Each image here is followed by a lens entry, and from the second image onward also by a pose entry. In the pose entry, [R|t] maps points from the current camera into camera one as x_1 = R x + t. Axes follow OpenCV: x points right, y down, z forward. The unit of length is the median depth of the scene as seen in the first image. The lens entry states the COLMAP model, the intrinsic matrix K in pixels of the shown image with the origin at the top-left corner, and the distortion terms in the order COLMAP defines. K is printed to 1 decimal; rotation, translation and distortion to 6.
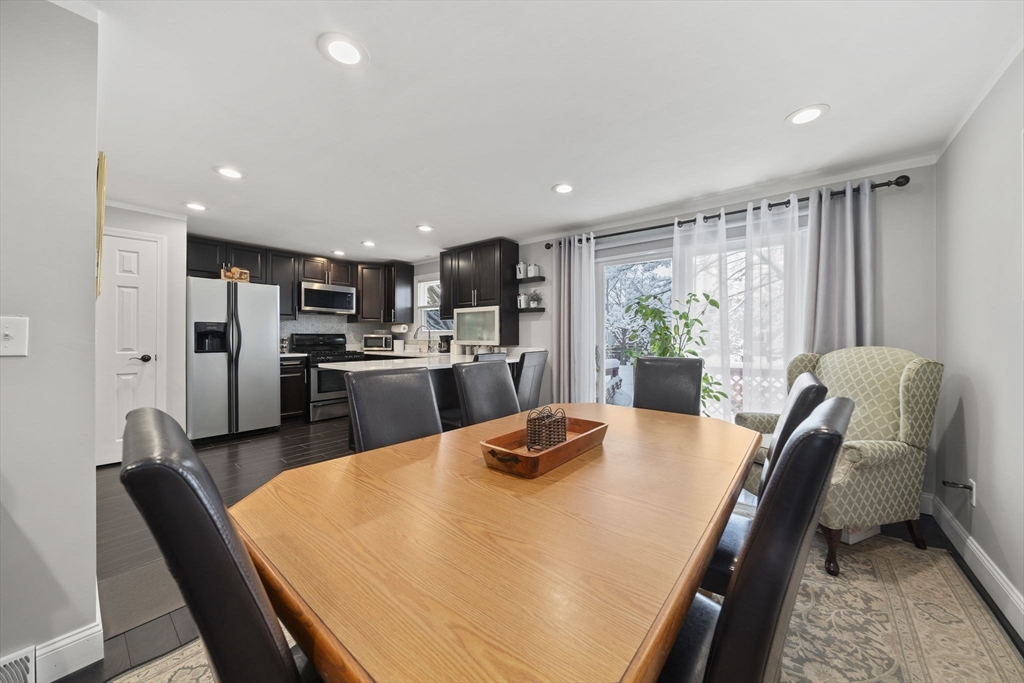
lens RADIAL K [[357.4, 0, 504.0], [0, 357.4, 334.1], [0, 0, 1]] dist [-0.009158, 0.000022]
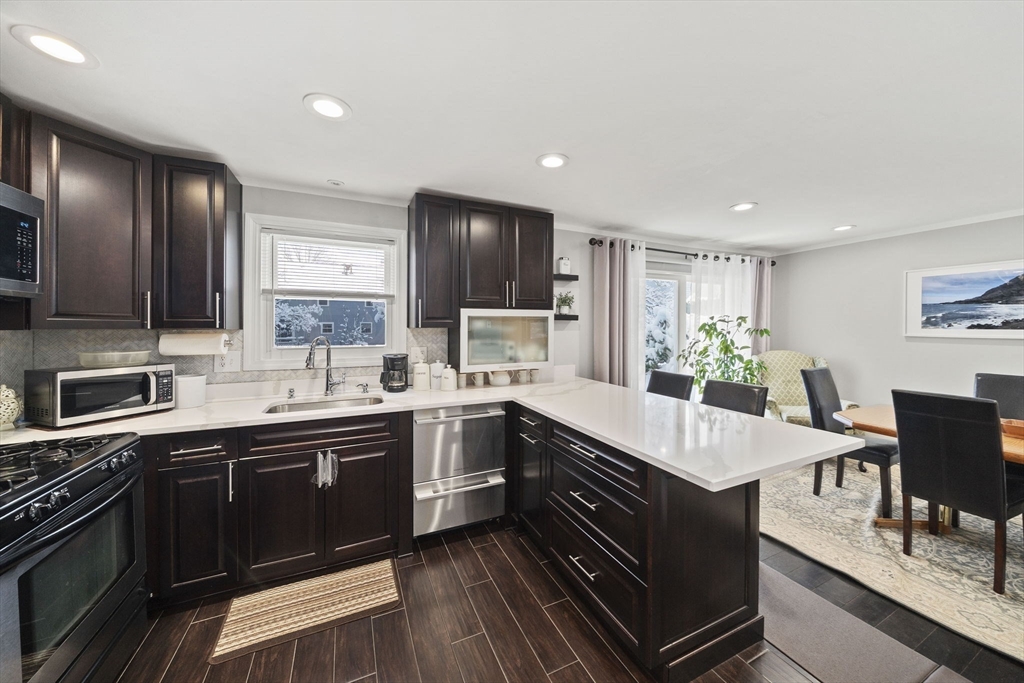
lens RADIAL K [[357.4, 0, 520.3], [0, 357.4, 329.8], [0, 0, 1]] dist [-0.009158, 0.000022]
pose [[0.429996, -0.011294, 0.902760, -0.595031], [-0.001373, 0.999912, 0.013163, -0.044393], [-0.902830, -0.006900, 0.429943, 0.673938]]
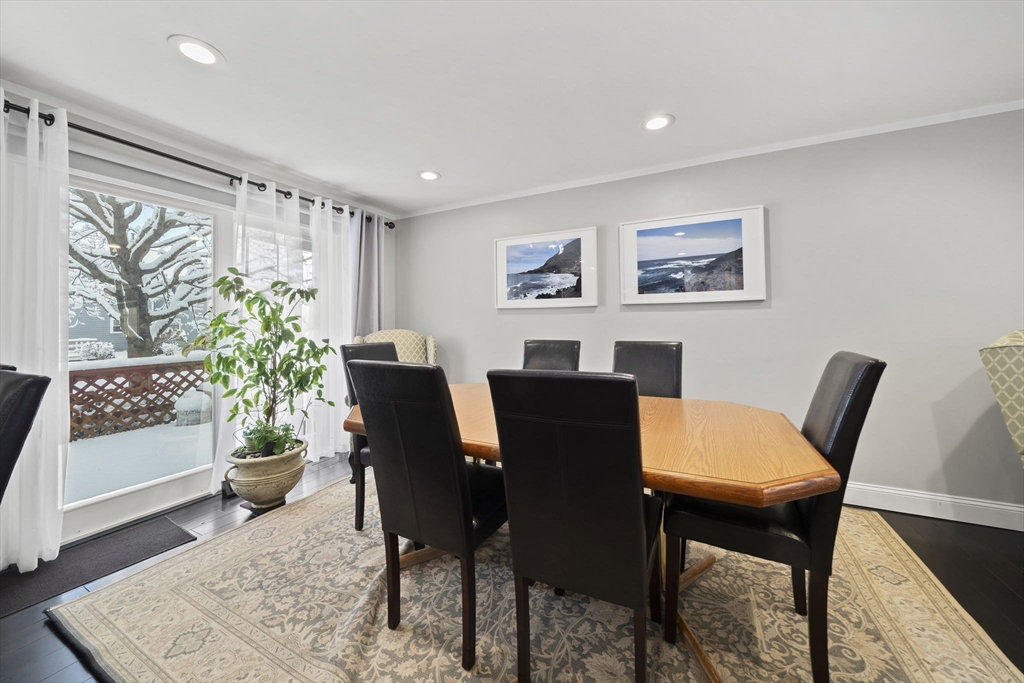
lens RADIAL K [[357.4, 0, 519.5], [0, 357.4, 316.7], [0, 0, 1]] dist [-0.009158, 0.000022]
pose [[-0.232229, 0.019102, 0.972474, -0.276940], [0.003406, 0.999817, -0.018826, 0.007728], [-0.972655, -0.001060, -0.232252, 0.383142]]
